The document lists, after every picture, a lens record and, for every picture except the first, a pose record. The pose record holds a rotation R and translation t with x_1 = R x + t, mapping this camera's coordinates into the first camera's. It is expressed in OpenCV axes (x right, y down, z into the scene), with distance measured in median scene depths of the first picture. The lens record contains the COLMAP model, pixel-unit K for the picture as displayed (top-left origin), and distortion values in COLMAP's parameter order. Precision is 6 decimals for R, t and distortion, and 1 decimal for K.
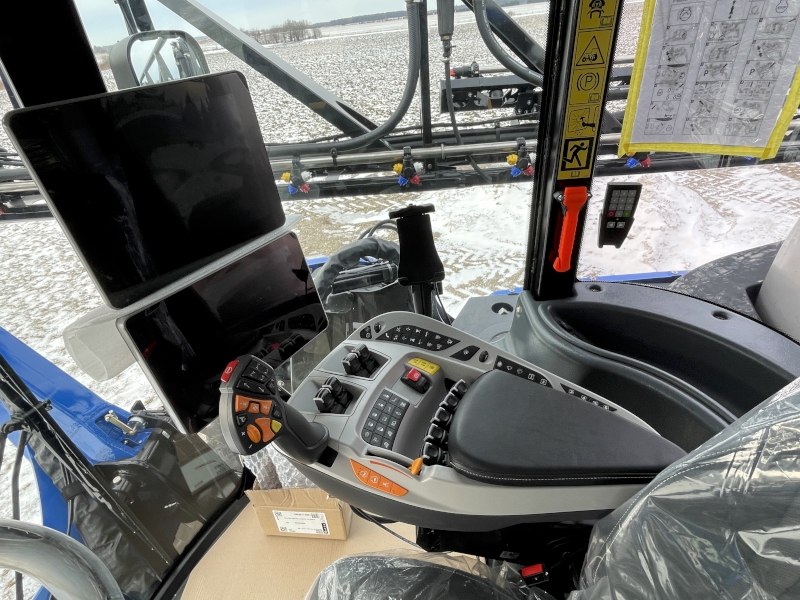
lens RADIAL K [[422.1, 0, 393.8], [0, 422.1, 300.4], [0, 0, 1]] dist [-0.000570, -0.000374]
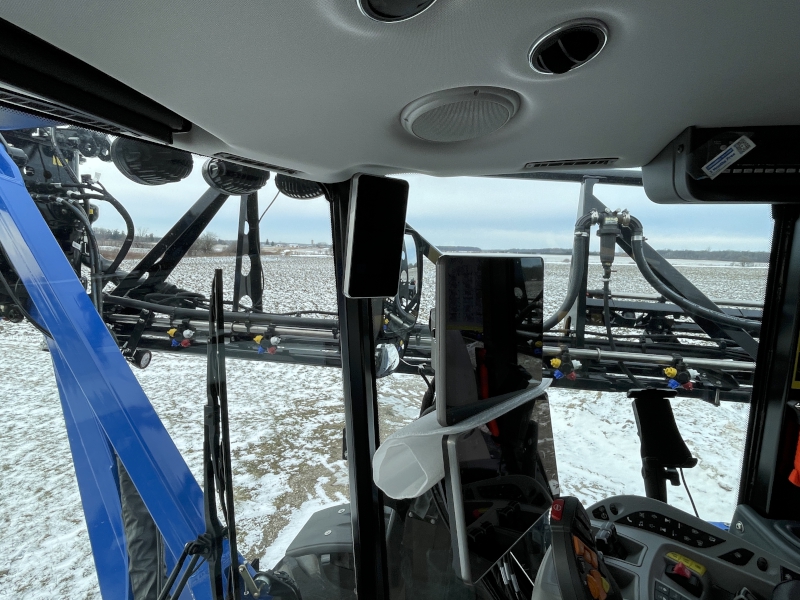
lens RADIAL K [[427.6, 0, 399.1], [0, 427.6, 302.9], [0, 0, 1]] dist [-0.000343, -0.001234]
pose [[0.981562, 0.140518, -0.129578, -0.268075], [-0.183433, 0.883081, -0.431881, 0.093904], [0.053741, 0.447687, 0.892574, -0.049323]]
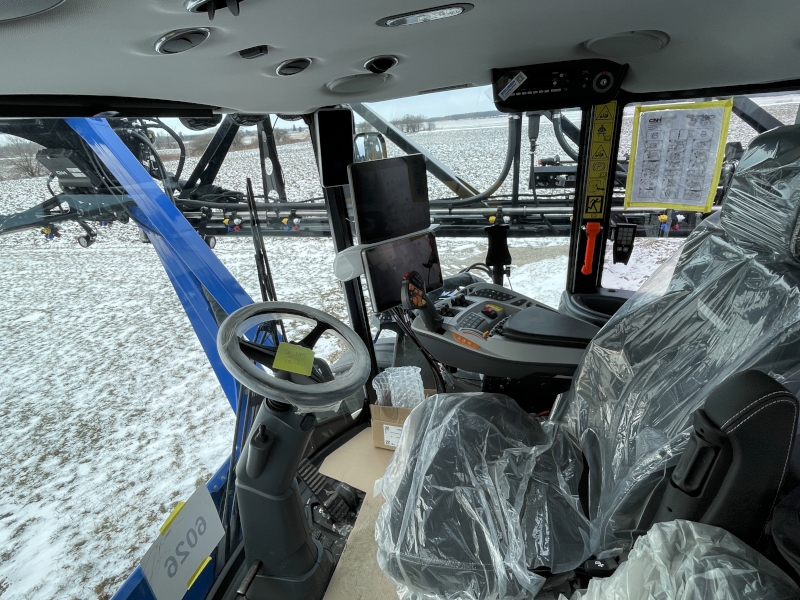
lens RADIAL K [[427.6, 0, 399.1], [0, 427.6, 302.9], [0, 0, 1]] dist [-0.000343, -0.001234]
pose [[0.975357, 0.107354, -0.192756, 0.012060], [-0.138944, 0.977509, -0.158650, 0.265760], [0.171389, 0.181523, 0.968336, -0.470844]]
